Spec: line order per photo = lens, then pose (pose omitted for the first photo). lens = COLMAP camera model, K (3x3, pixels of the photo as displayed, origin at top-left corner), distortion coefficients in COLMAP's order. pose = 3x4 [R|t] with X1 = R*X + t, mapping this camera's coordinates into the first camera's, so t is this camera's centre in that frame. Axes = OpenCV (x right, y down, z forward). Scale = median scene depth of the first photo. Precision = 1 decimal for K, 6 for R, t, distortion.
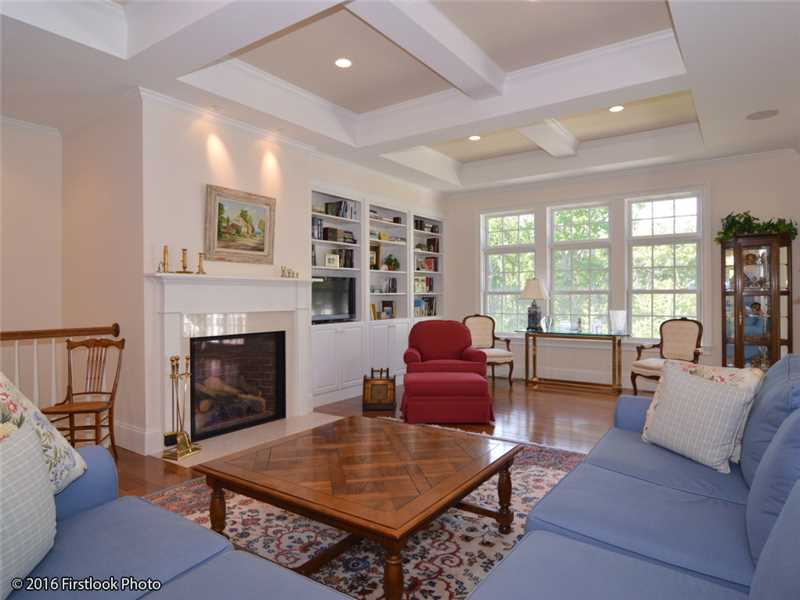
lens RADIAL K [[502.9, 0, 396.0], [0, 502.9, 297.6], [0, 0, 1]] dist [0.005282, 0.000850]
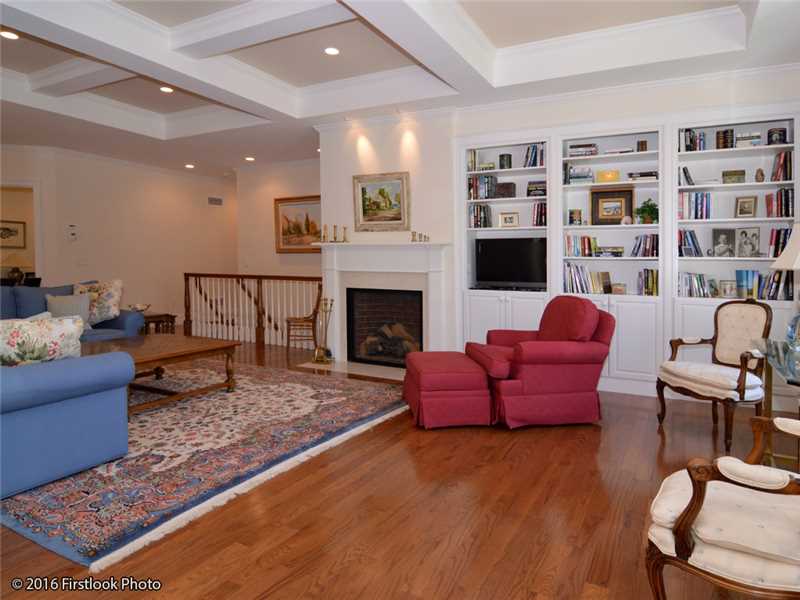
lens RADIAL K [[502.9, 0, 396.0], [0, 502.9, 297.6], [0, 0, 1]] dist [0.005282, 0.000850]
pose [[0.100251, 0.078243, -0.991881, 0.940905], [-0.015588, 0.996904, 0.077064, -0.002891], [0.994840, 0.007735, 0.101160, 0.909125]]
